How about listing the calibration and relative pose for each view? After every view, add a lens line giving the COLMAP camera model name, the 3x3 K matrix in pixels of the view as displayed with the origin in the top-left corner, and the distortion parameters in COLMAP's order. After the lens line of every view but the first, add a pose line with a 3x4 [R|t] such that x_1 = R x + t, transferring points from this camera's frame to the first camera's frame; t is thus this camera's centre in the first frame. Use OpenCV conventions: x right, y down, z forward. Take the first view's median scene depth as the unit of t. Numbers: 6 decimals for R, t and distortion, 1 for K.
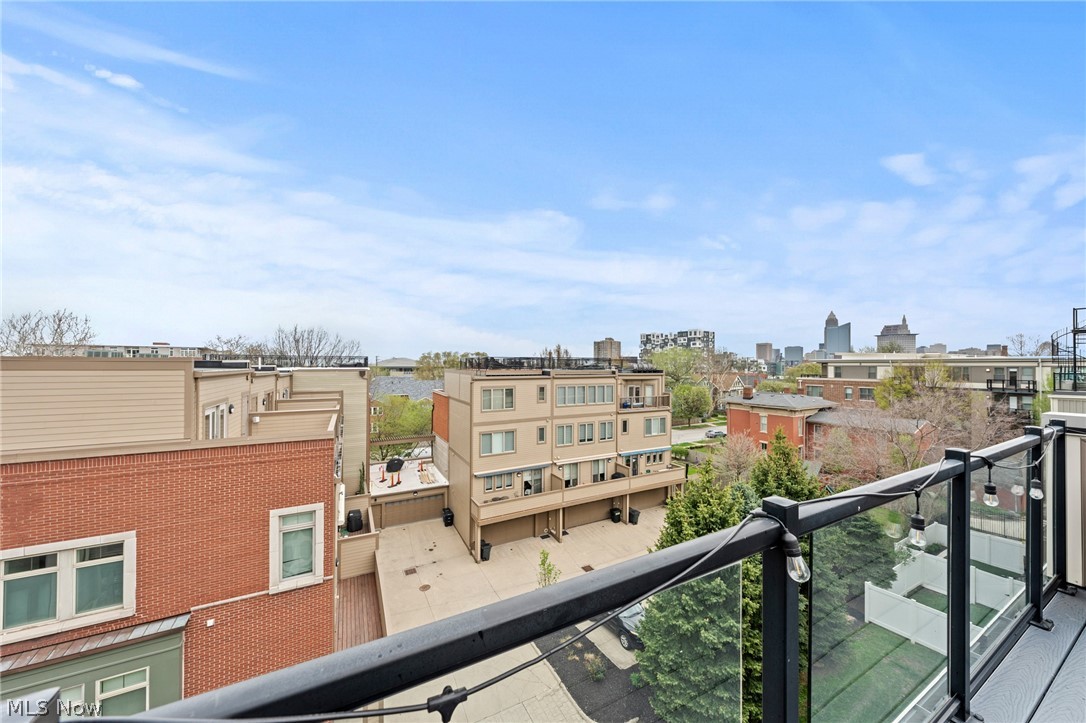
lens RADIAL K [[364.7, 0, 541.4], [0, 364.7, 364.2], [0, 0, 1]] dist [-0.001825, -0.000080]
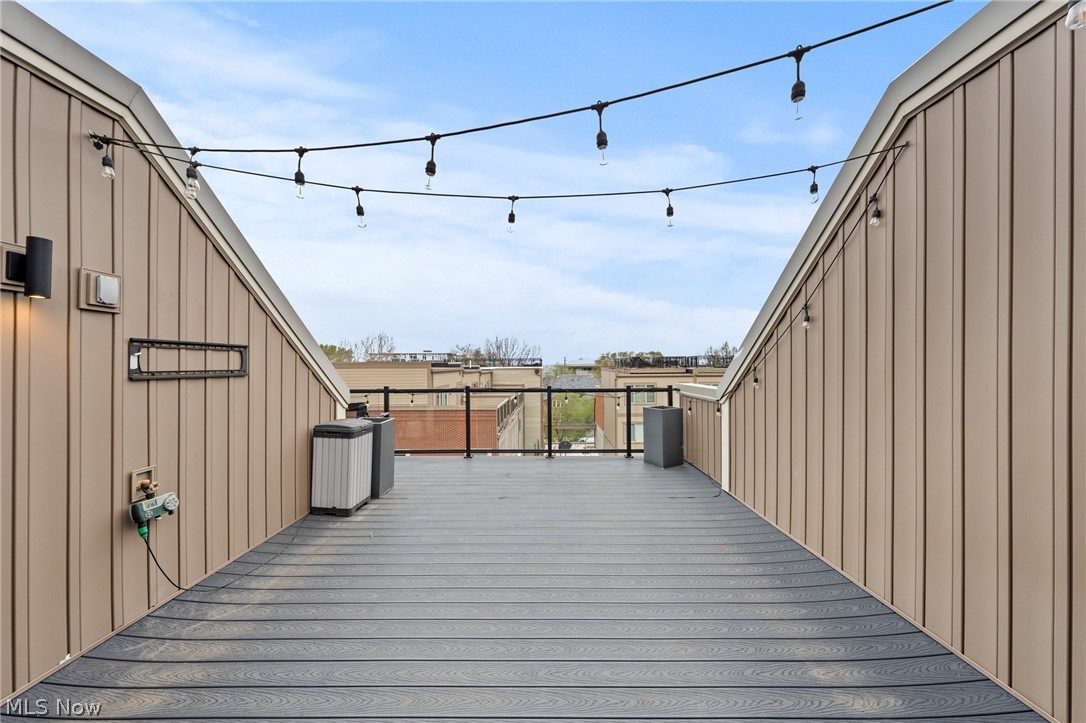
lens RADIAL K [[364.7, 0, 544.7], [0, 364.7, 363.7], [0, 0, 1]] dist [-0.001825, -0.000080]
pose [[0.877514, -0.008658, -0.479472, 0.129433], [0.008921, 0.999959, -0.001730, 0.000283], [0.479468, -0.002759, 0.877555, -0.104759]]
